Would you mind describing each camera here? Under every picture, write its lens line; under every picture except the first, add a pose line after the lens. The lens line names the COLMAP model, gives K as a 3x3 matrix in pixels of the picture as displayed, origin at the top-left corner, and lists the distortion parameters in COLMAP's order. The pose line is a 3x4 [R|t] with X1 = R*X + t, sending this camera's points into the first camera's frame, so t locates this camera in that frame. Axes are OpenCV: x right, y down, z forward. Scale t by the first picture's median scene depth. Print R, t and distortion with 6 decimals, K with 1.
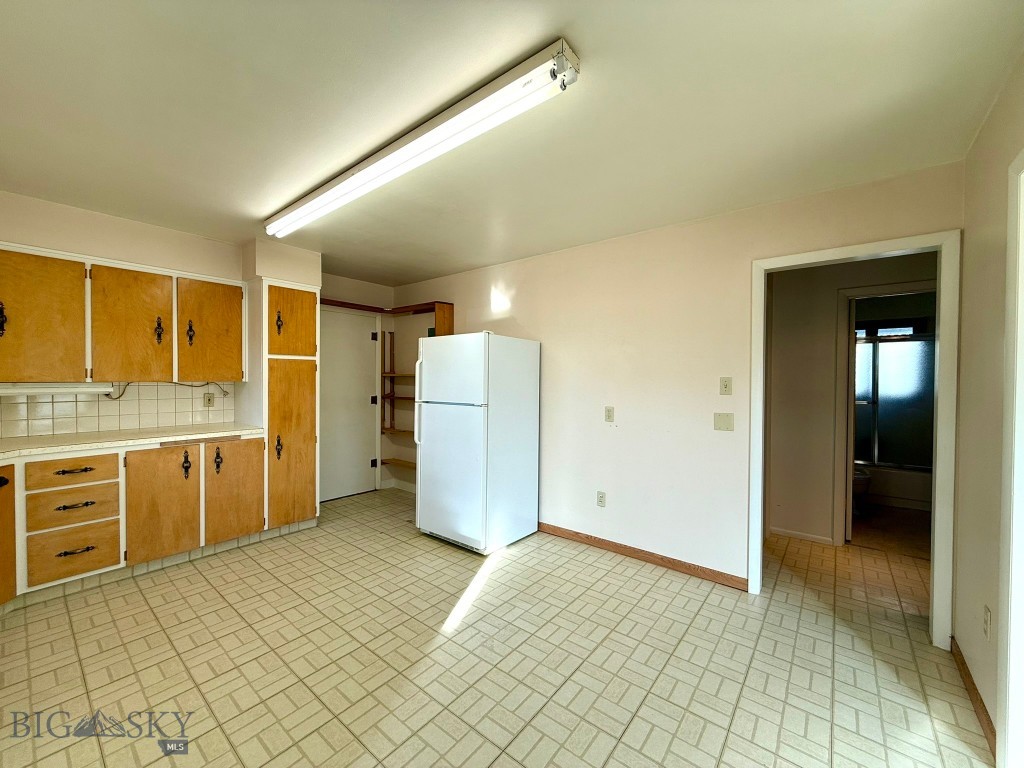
lens RADIAL K [[416.0, 0, 508.7], [0, 416.0, 382.2], [0, 0, 1]] dist [0.001330, 0.001384]
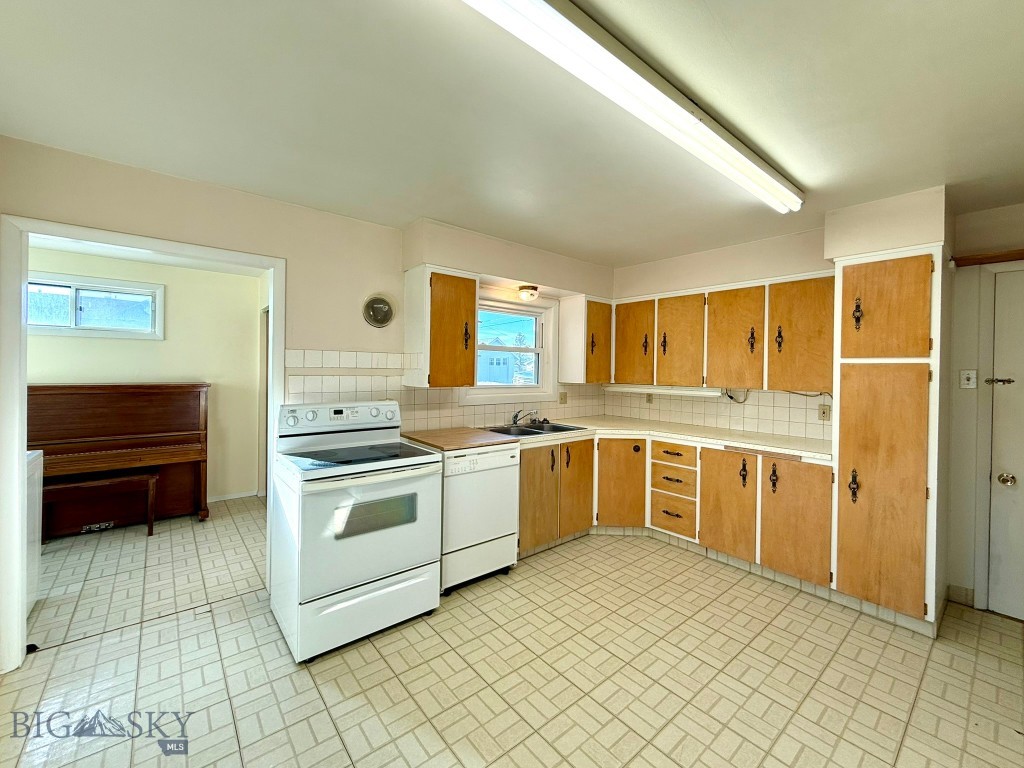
lens RADIAL K [[416.0, 0, 500.6], [0, 416.0, 369.9], [0, 0, 1]] dist [0.001330, 0.001384]
pose [[-0.198087, -0.011899, -0.980112, 0.304588], [-0.033079, 0.999438, -0.005448, -0.022168], [0.979626, 0.031342, -0.198370, 0.577346]]
